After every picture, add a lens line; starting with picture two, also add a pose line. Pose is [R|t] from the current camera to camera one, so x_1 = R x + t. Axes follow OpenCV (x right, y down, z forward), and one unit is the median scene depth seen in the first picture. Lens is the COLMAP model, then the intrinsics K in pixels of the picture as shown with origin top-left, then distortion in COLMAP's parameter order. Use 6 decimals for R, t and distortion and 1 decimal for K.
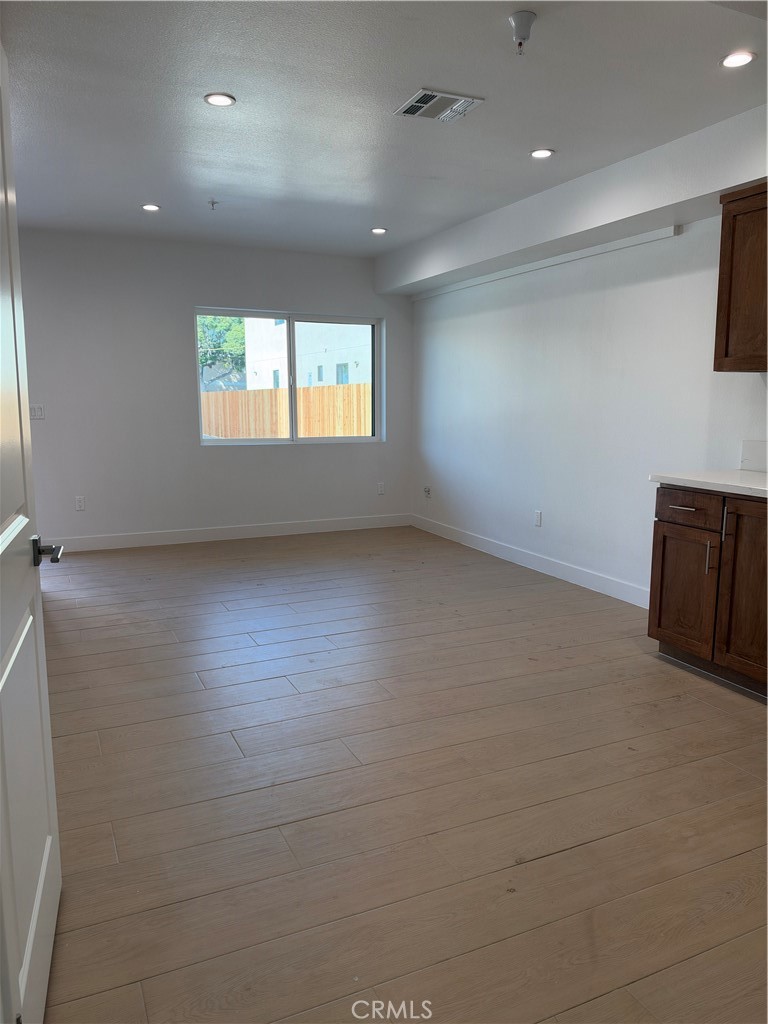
lens RADIAL K [[739.4, 0, 384.0], [0, 739.4, 512.0], [0, 0, 1]] dist [0.029908, -0.074559]
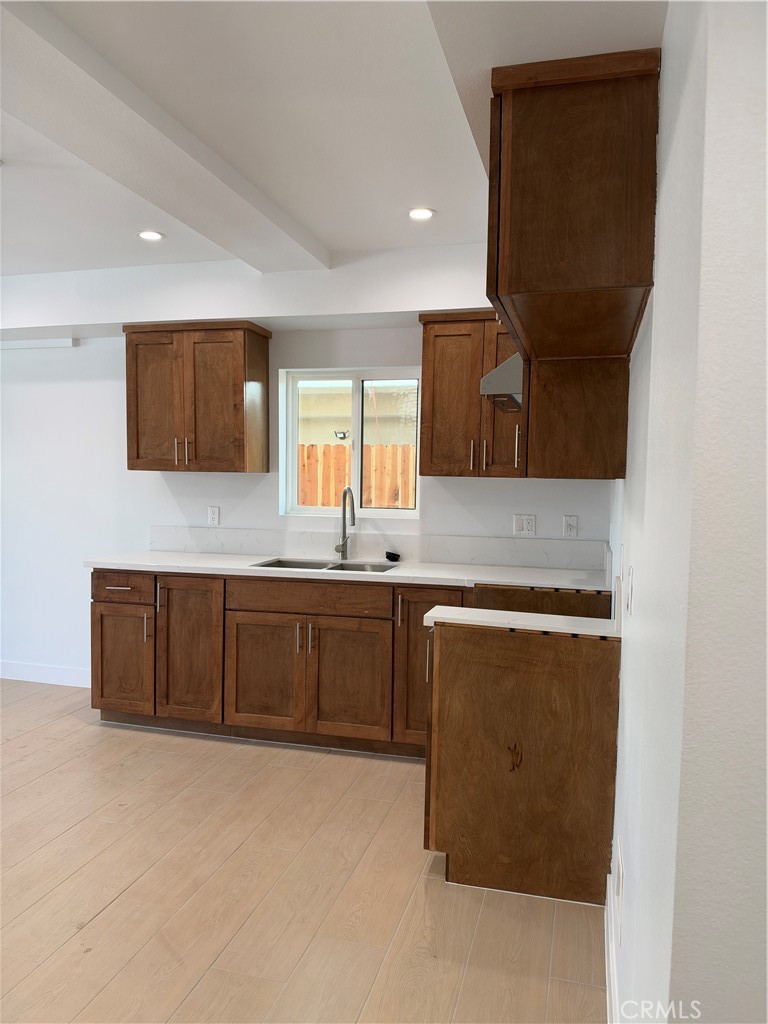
lens RADIAL K [[739.4, 0, 384.0], [0, 739.4, 512.0], [0, 0, 1]] dist [0.029908, -0.074559]
pose [[0.642370, -0.026951, 0.765921, -0.212791], [0.101079, 0.993631, -0.049810, -0.023842], [-0.759700, 0.109415, 0.641003, -0.065966]]
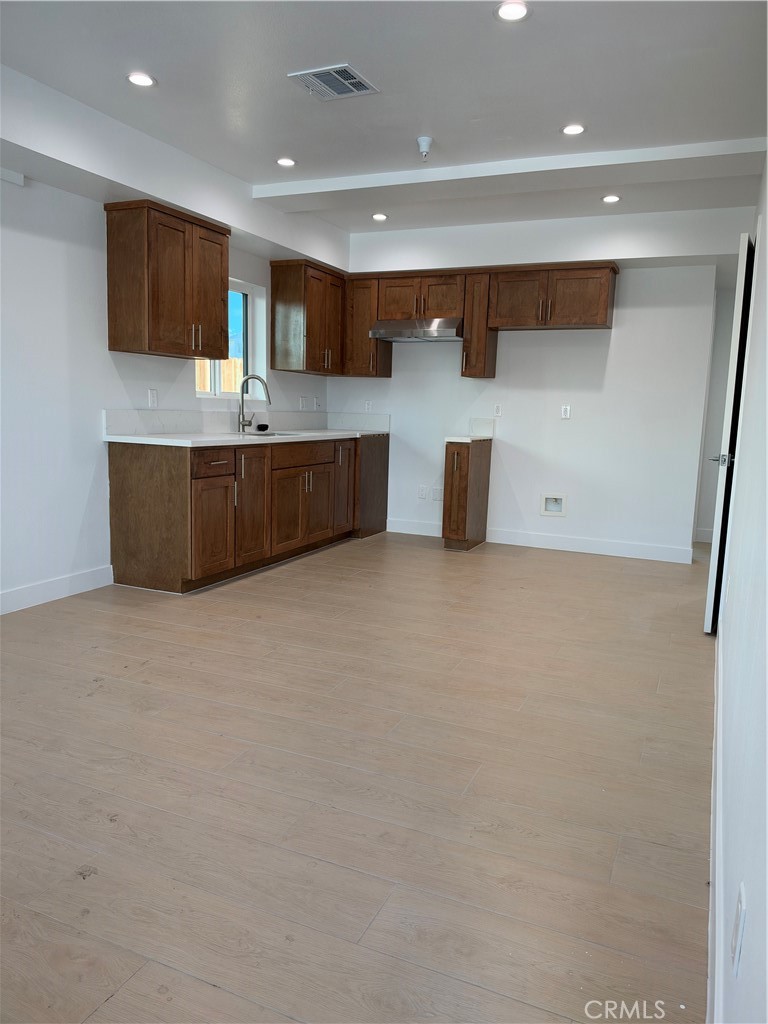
lens RADIAL K [[739.4, 0, 384.0], [0, 739.4, 512.0], [0, 0, 1]] dist [0.029908, -0.074559]
pose [[-0.657630, -0.132177, 0.741655, -0.744552], [0.080037, 0.966657, 0.243245, -0.210588], [-0.749077, 0.219325, -0.625124, 1.602863]]
